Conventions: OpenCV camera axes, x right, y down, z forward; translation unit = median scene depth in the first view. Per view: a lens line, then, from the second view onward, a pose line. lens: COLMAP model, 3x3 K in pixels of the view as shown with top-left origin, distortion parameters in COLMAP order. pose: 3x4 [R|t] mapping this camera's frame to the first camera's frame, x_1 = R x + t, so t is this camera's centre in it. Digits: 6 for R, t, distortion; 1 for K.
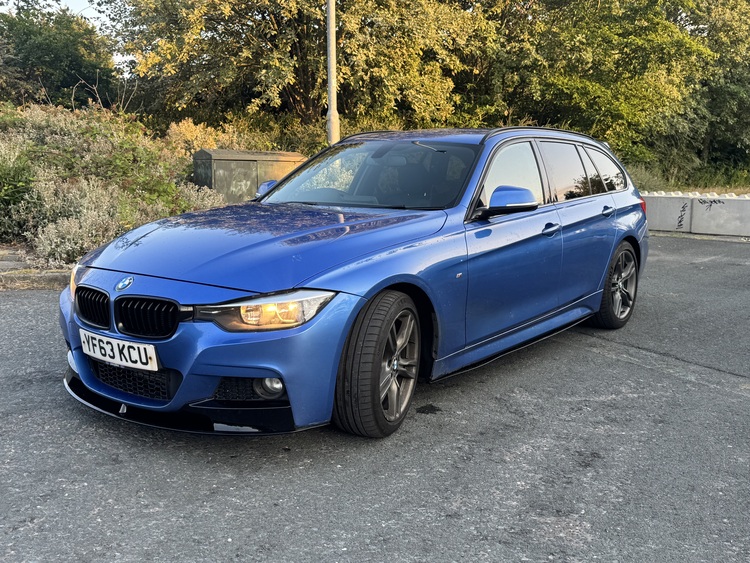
lens RADIAL K [[751.7, 0, 383.0], [0, 751.7, 283.6], [0, 0, 1]] dist [0.141139, -0.292742]
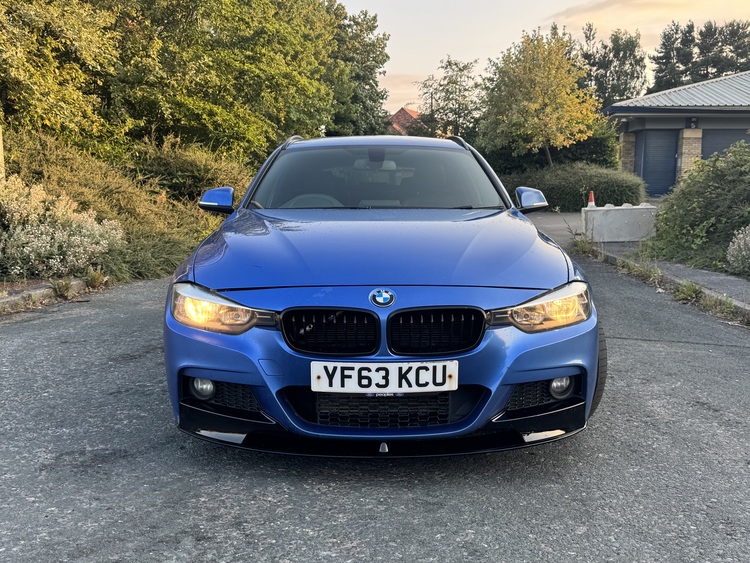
lens RADIAL K [[751.7, 0, 383.0], [0, 751.7, 283.6], [0, 0, 1]] dist [0.141139, -0.292742]
pose [[0.795802, -0.079271, 0.600346, -0.859494], [0.100232, 0.994963, -0.001488, -0.014220], [-0.597204, 0.061358, 0.799739, 0.338114]]
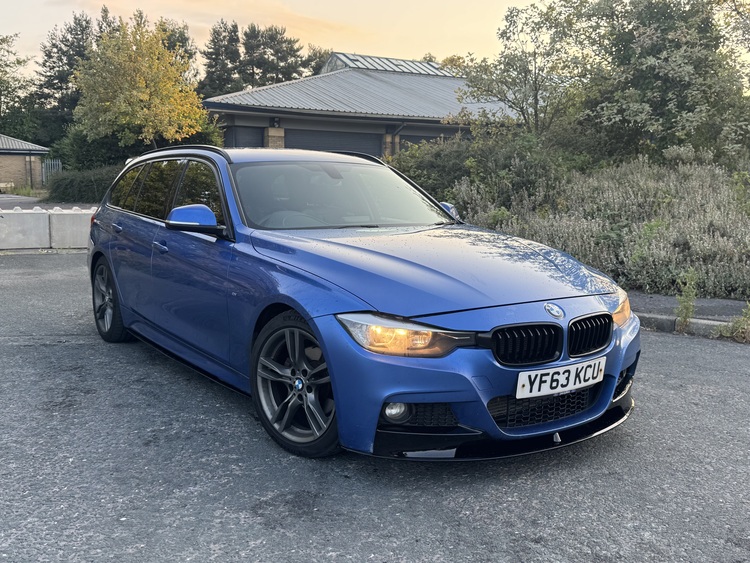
lens RADIAL K [[751.7, 0, 383.0], [0, 751.7, 283.6], [0, 0, 1]] dist [0.141139, -0.292742]
pose [[0.319460, -0.129036, 0.938773, -1.363752], [0.140465, 0.986189, 0.087754, -0.156385], [-0.937131, 0.103831, 0.333173, 0.897050]]
